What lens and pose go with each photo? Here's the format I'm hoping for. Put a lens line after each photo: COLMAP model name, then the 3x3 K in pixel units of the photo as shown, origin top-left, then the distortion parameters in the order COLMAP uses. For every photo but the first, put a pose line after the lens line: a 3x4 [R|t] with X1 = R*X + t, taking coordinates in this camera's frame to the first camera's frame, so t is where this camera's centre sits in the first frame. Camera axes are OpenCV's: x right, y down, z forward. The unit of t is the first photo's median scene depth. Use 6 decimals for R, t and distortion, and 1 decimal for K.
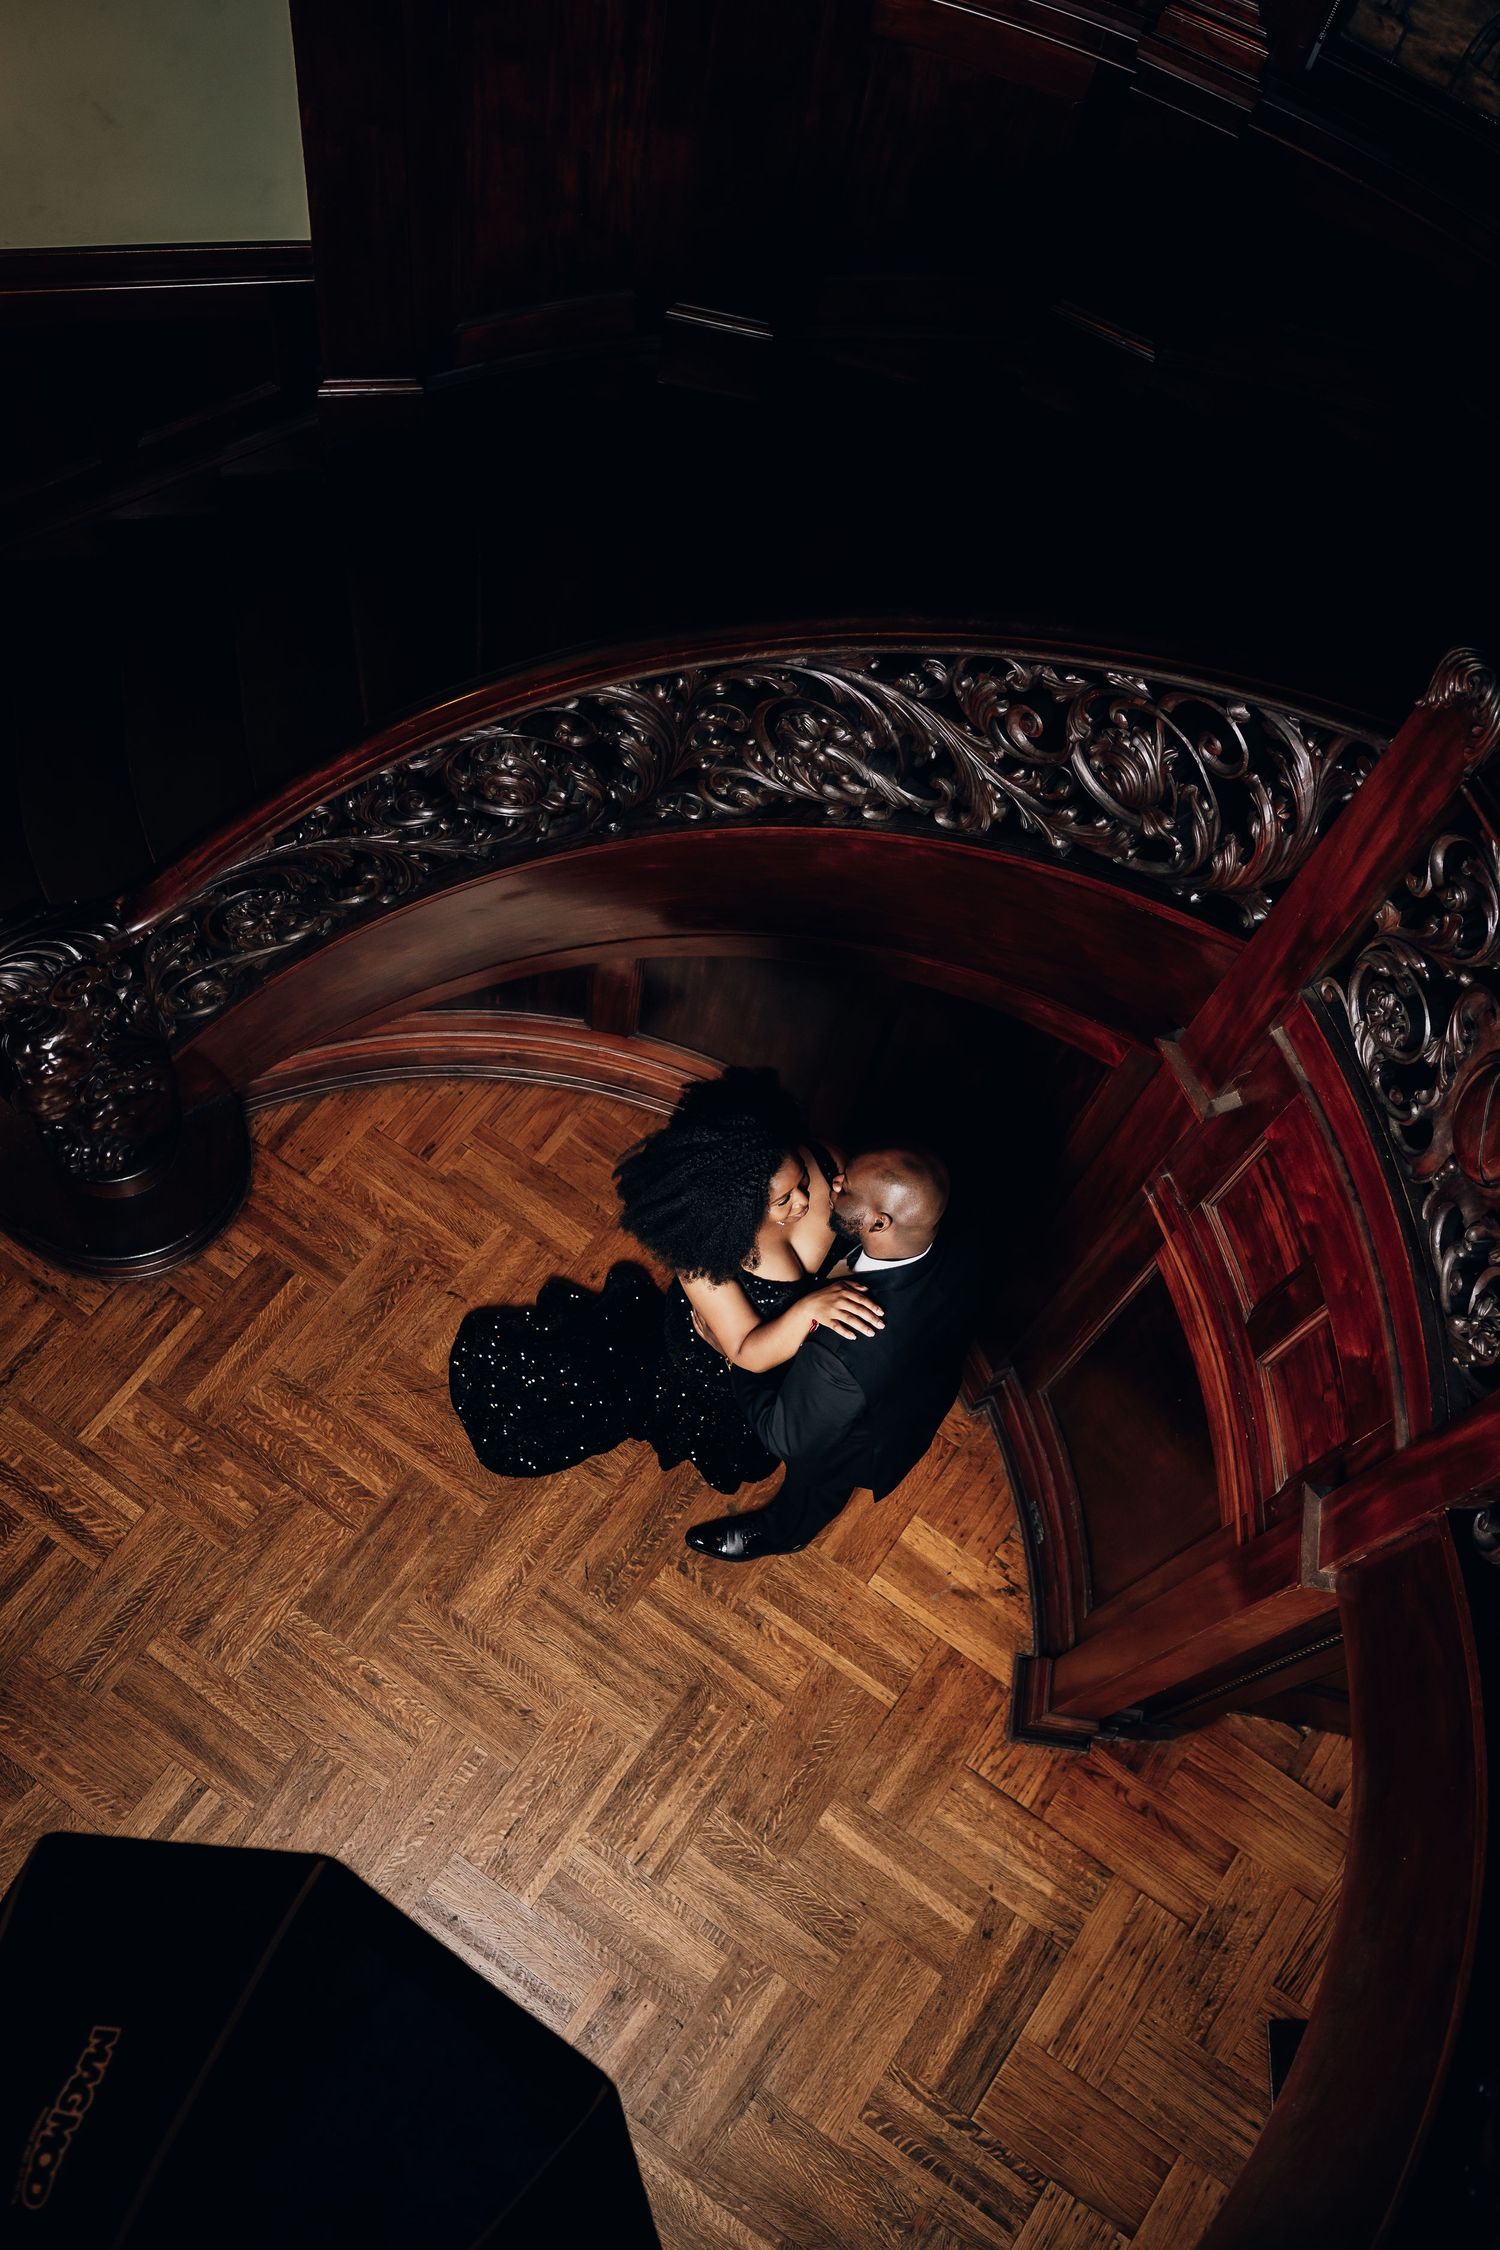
lens RADIAL K [[2234.0, 0, 750.0], [0, 2234.0, 1125.0], [0, 0, 1]] dist [-0.004453, 0.029934]
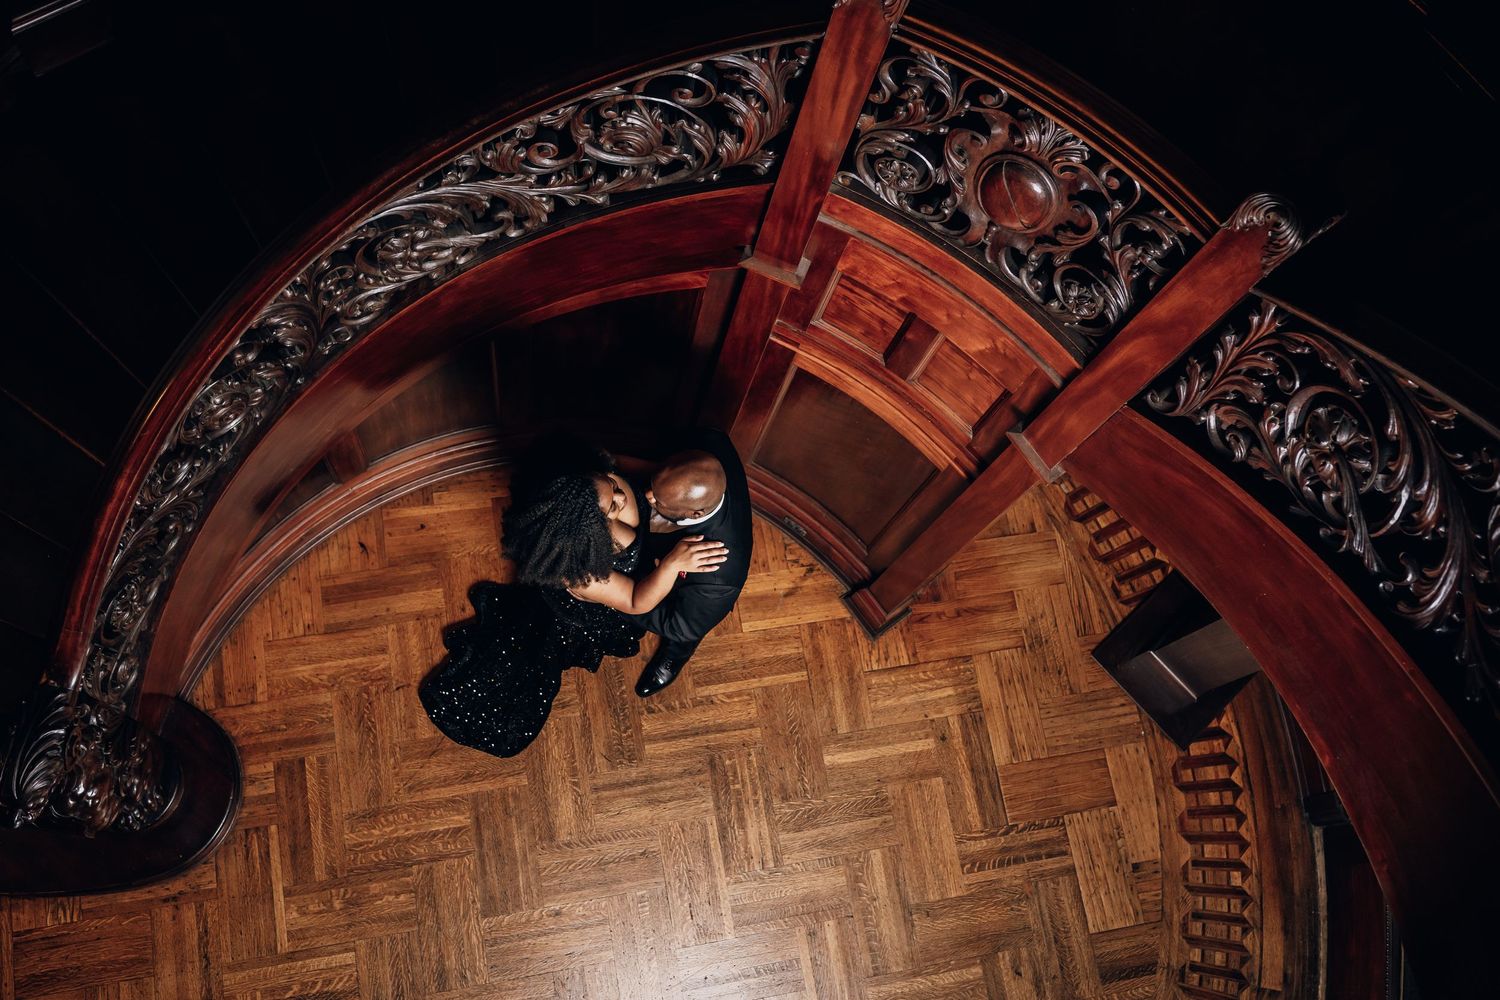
lens RADIAL K [[1489.4, 0, 750.0], [0, 1489.4, 500.0], [0, 0, 1]] dist [-0.004453, 0.029934]
pose [[0.710200, -0.677023, 0.193019, -0.083173], [0.617077, 0.730630, 0.292226, -0.162032], [-0.338869, -0.088431, 0.936668, 0.057017]]
